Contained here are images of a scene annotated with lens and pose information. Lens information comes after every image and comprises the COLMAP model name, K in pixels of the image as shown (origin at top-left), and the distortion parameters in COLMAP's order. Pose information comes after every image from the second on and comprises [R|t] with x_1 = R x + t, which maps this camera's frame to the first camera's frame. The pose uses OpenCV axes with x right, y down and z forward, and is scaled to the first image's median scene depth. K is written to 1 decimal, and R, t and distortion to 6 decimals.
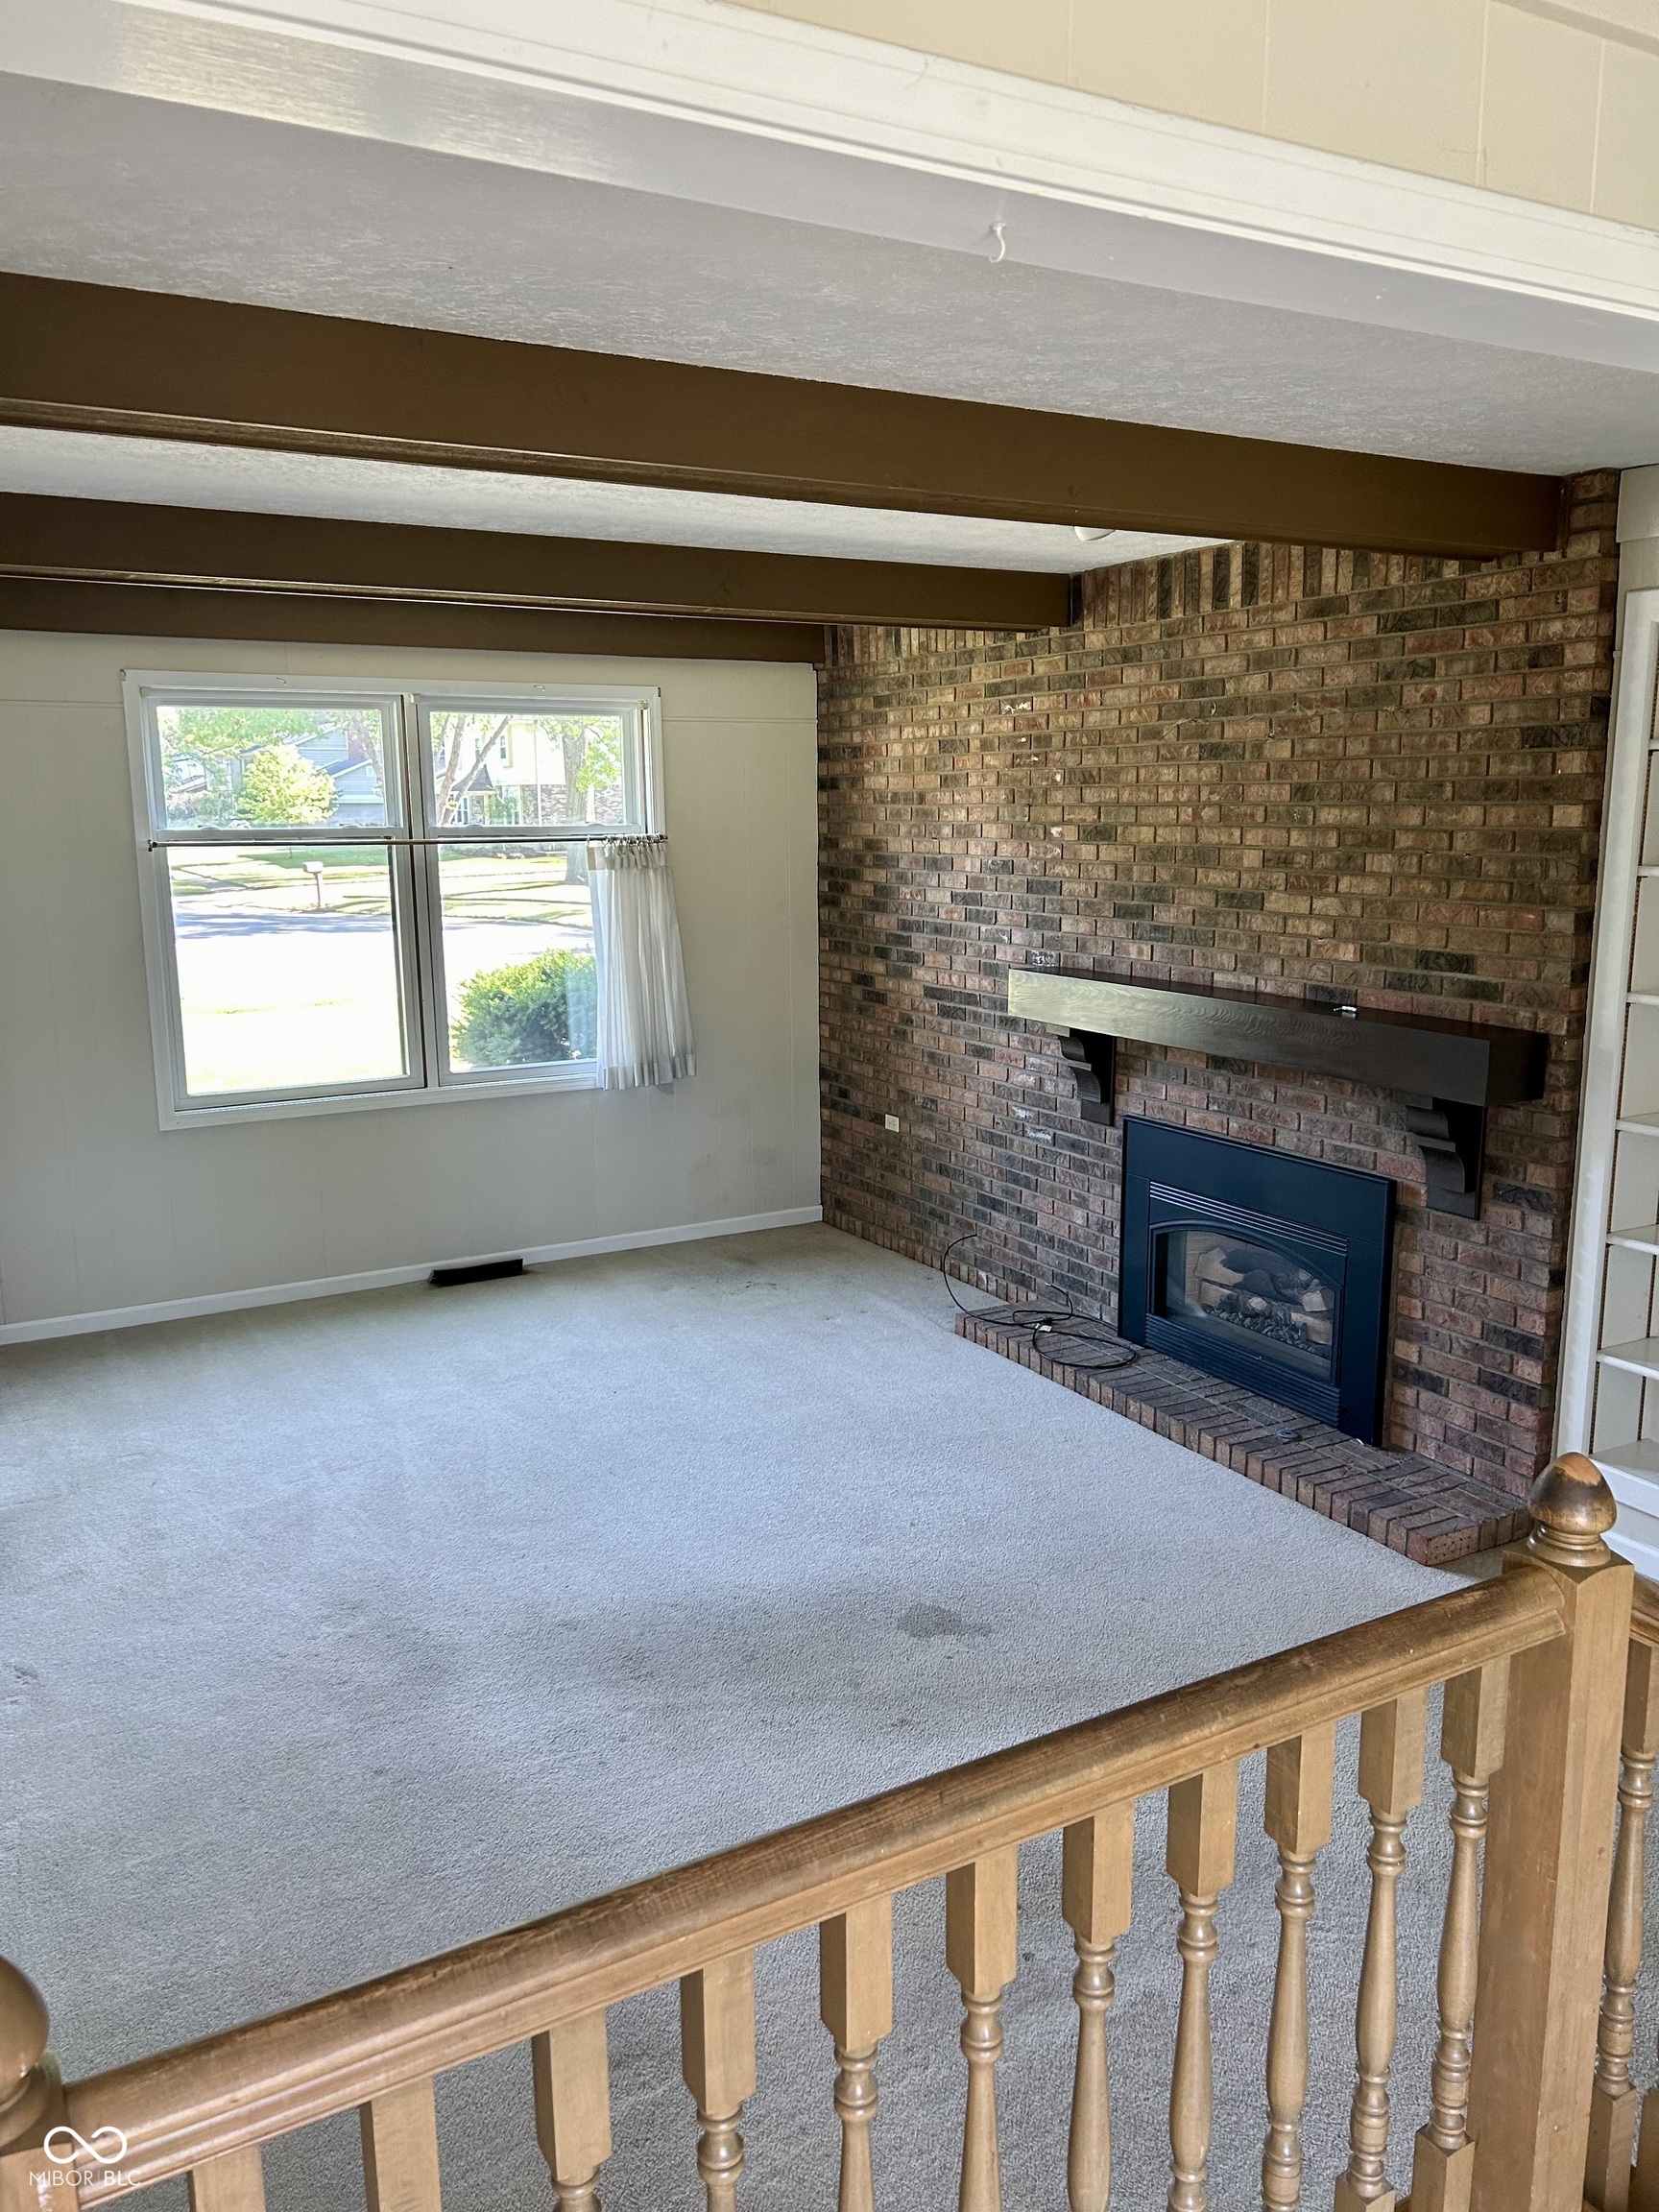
lens RADIAL K [[1644.2, 0, 819.2], [0, 1644.2, 1118.0], [0, 0, 1]] dist [0.136200, -0.307227]
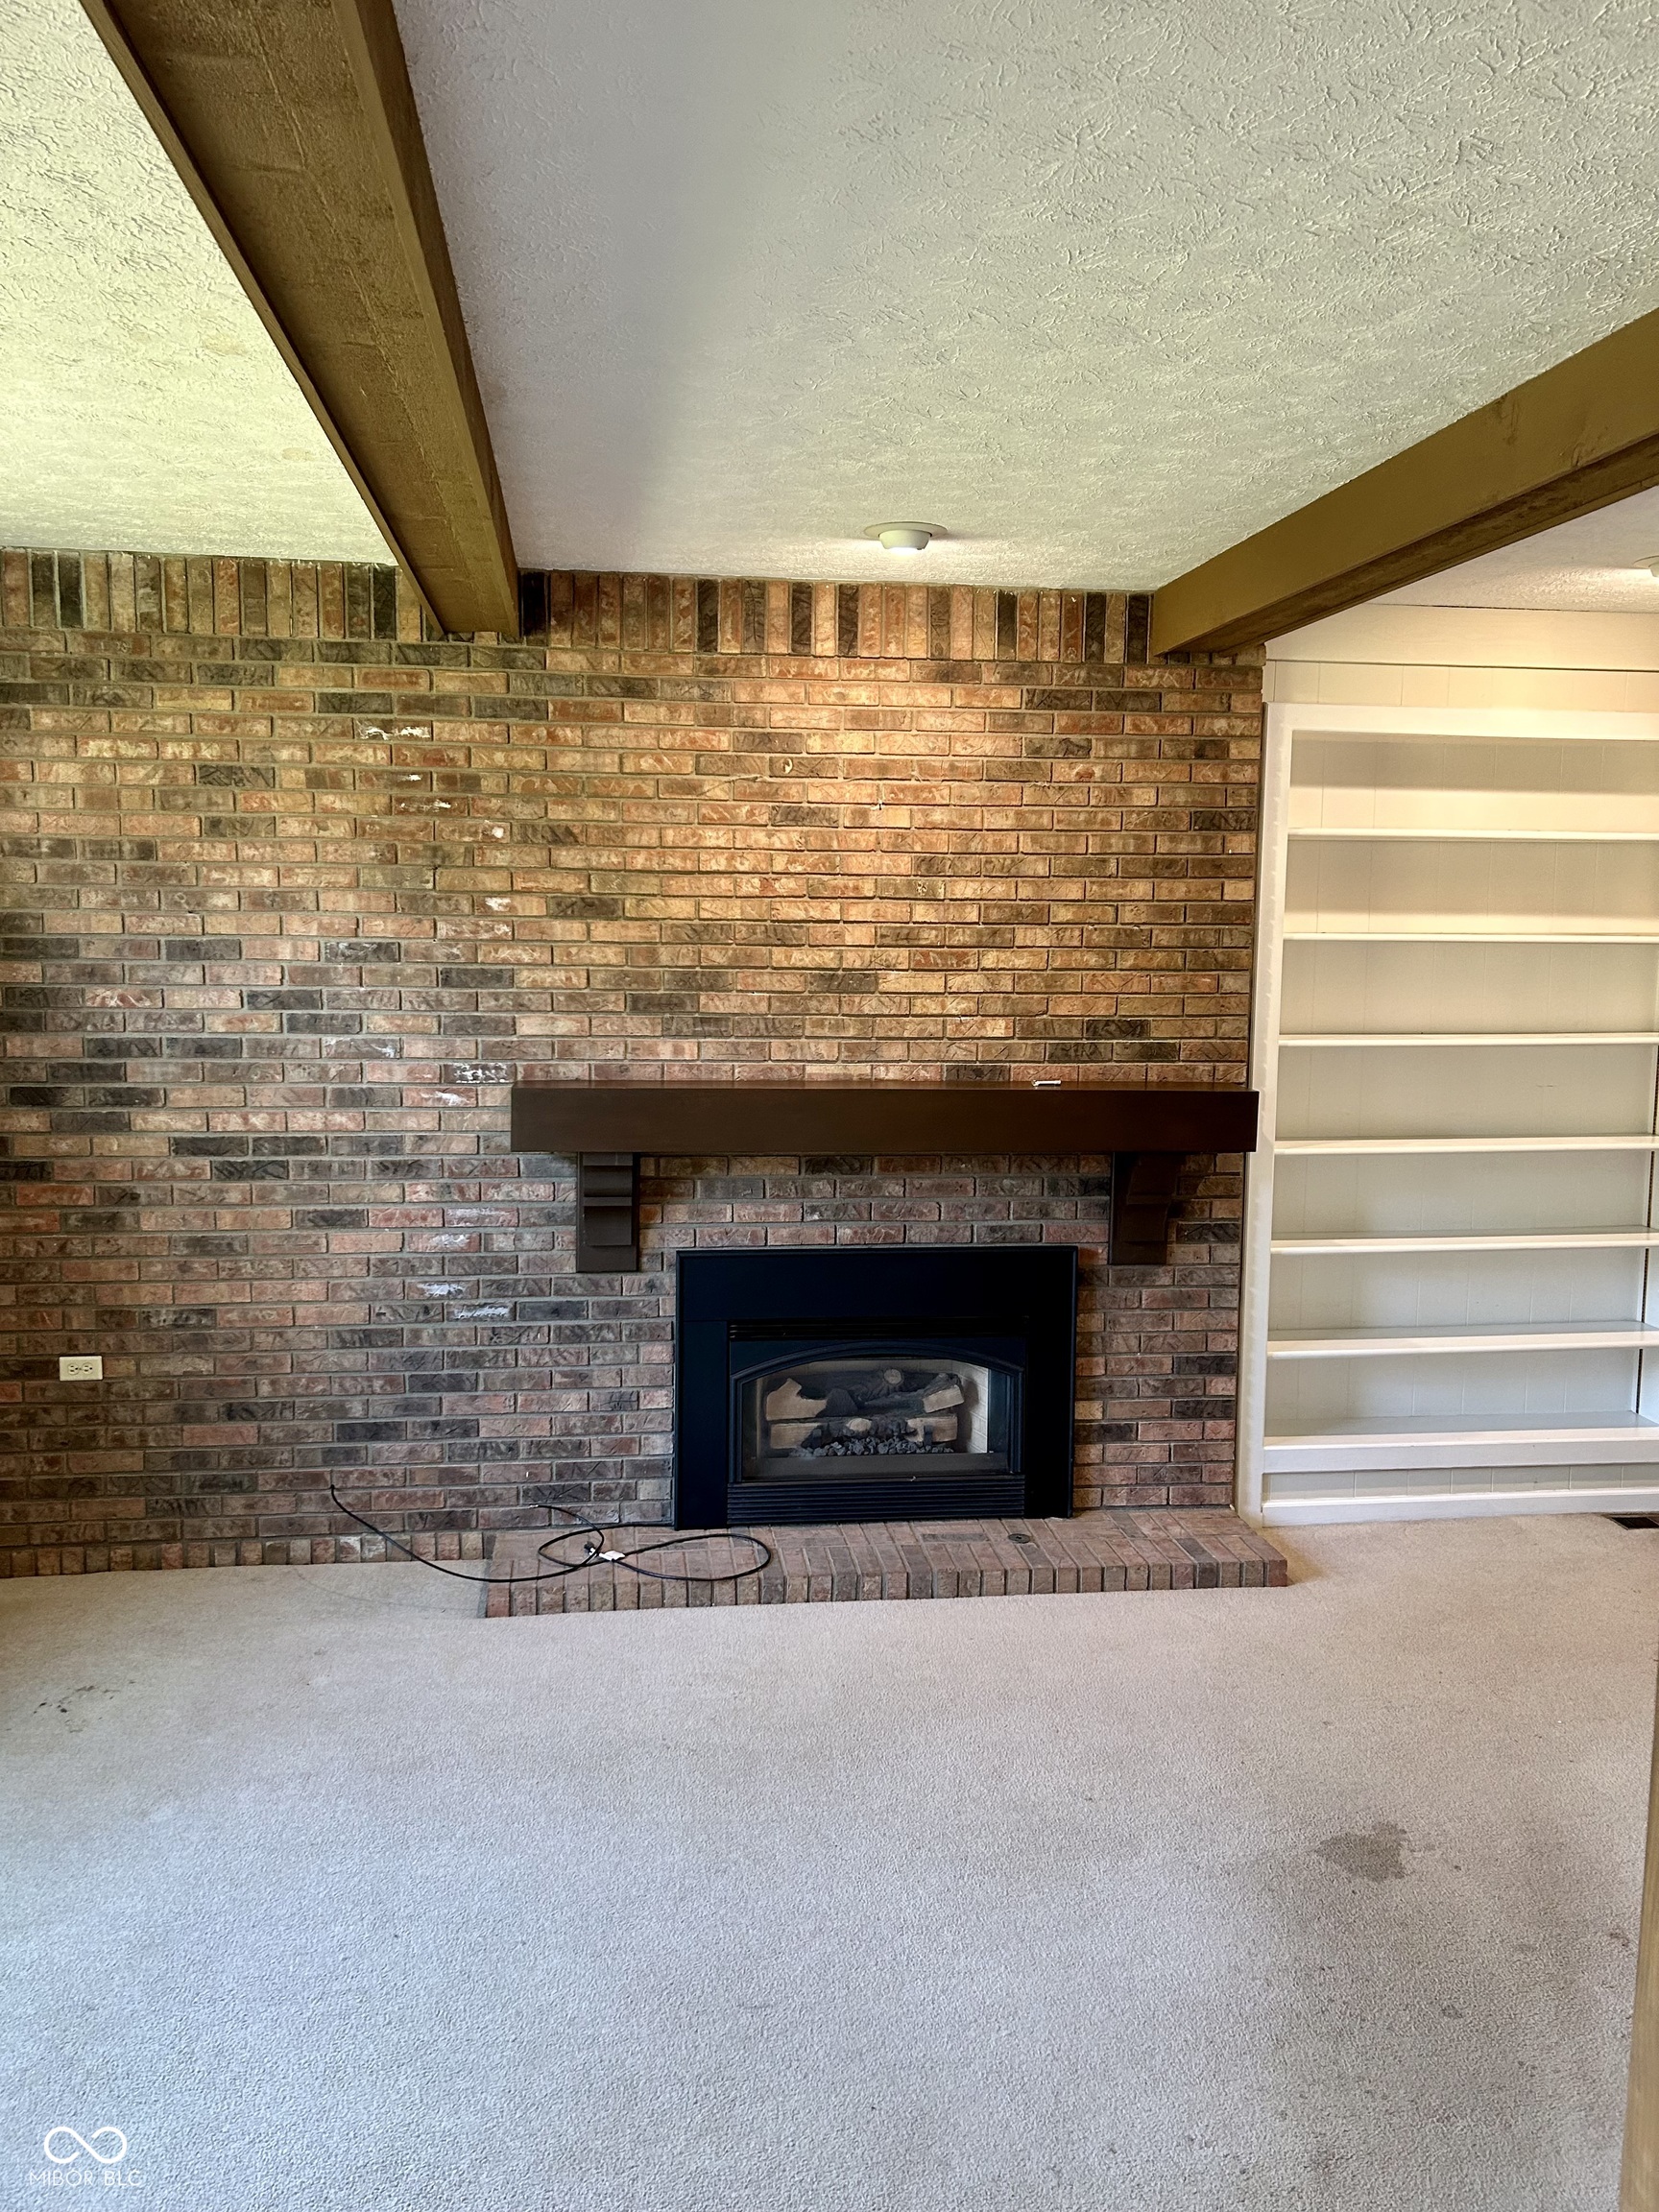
lens RADIAL K [[1644.2, 0, 819.2], [0, 1644.2, 1118.0], [0, 0, 1]] dist [0.136200, -0.307227]
pose [[0.378868, -0.094654, 0.920598, -0.544742], [0.162785, 0.986062, 0.034392, -0.085826], [-0.911022, 0.136830, 0.388995, 0.637055]]
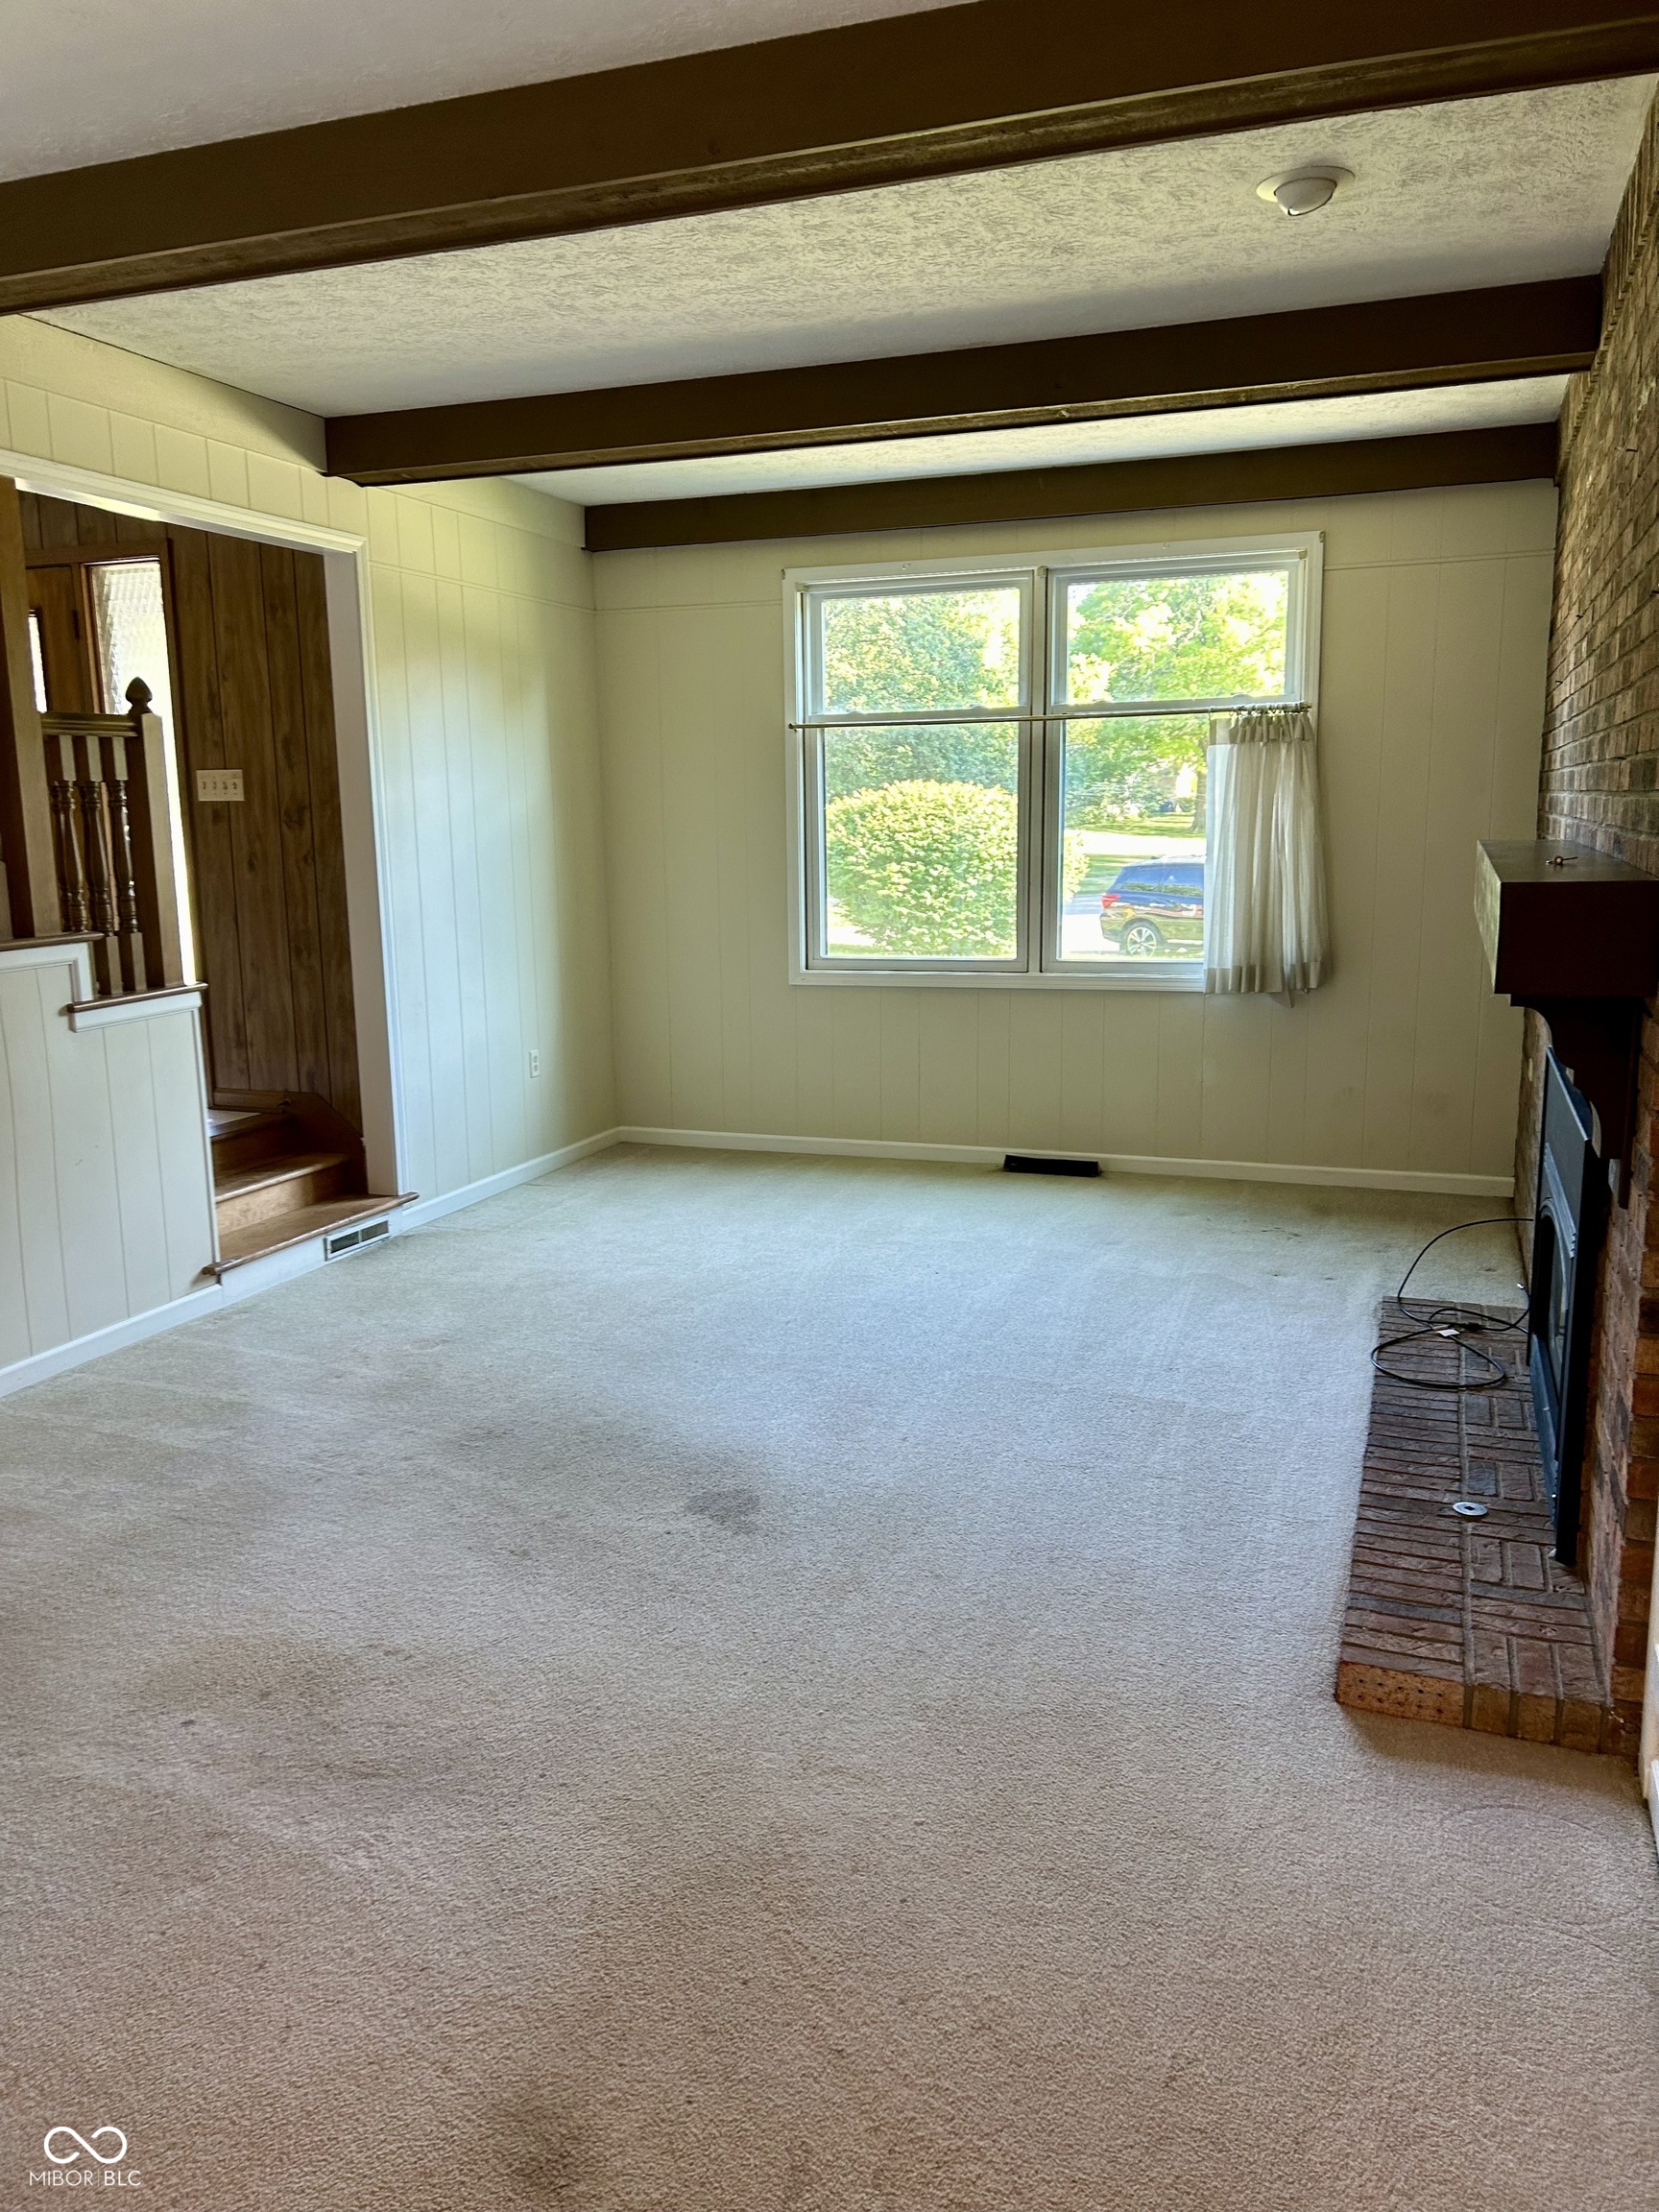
lens RADIAL K [[1644.2, 0, 819.2], [0, 1644.2, 1118.0], [0, 0, 1]] dist [0.136200, -0.307227]
pose [[0.644047, 0.138396, -0.752363, 0.531959], [-0.133481, 0.988742, 0.067613, 0.021719], [0.753250, 0.056880, 0.655270, 0.318153]]
